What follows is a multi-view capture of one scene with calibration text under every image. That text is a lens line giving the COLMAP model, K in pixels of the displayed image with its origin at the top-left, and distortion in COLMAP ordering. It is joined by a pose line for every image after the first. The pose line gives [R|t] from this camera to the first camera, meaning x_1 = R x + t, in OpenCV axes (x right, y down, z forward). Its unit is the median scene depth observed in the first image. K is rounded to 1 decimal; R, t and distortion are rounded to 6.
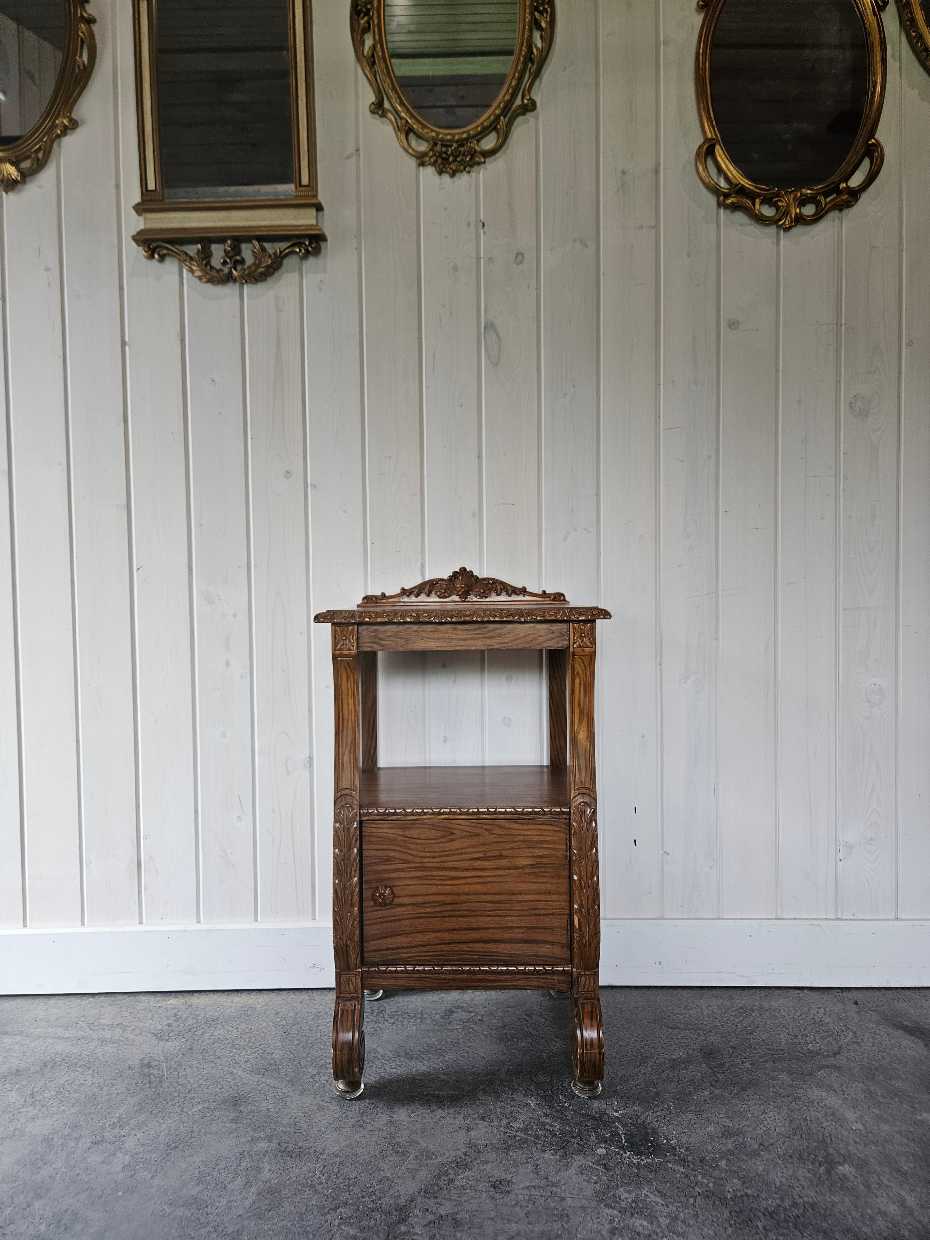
lens RADIAL K [[837.2, 0, 462.9], [0, 837.2, 603.0], [0, 0, 1]] dist [0.062879, -0.050734]
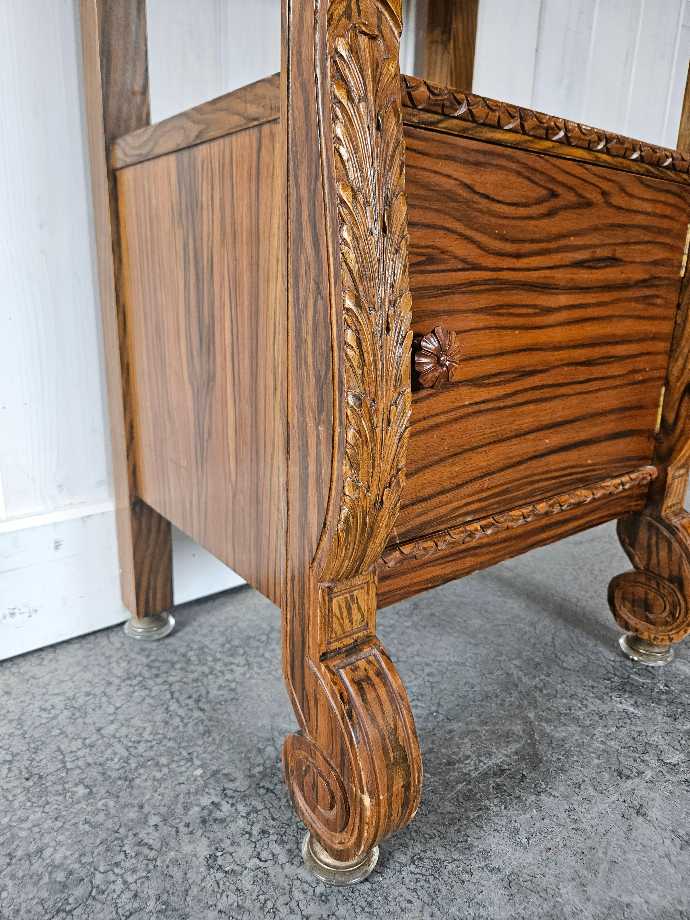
lens RADIAL K [[621.1, 0, 343.5], [0, 621.1, 447.4], [0, 0, 1]] dist [0.062879, -0.050734]
pose [[0.783689, -0.135258, 0.606248, -0.281176], [-0.030032, 0.966612, 0.254480, 0.316278], [-0.620426, -0.217640, 0.753461, 0.816025]]
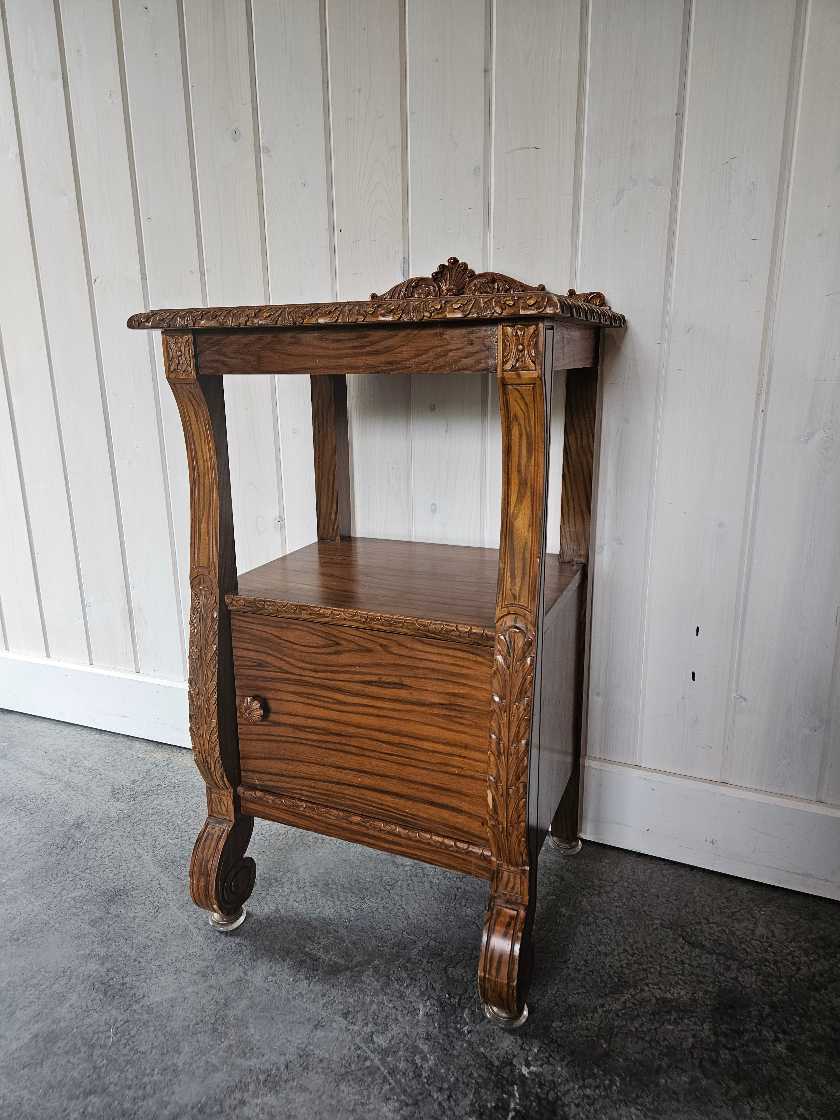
lens RADIAL K [[756.2, 0, 418.1], [0, 756.2, 544.7], [0, 0, 1]] dist [0.062879, -0.050734]
pose [[0.920256, 0.092726, -0.380172, 0.280984], [-0.002402, 0.972840, 0.231466, 0.048129], [0.391309, -0.212094, 0.895485, 0.479665]]
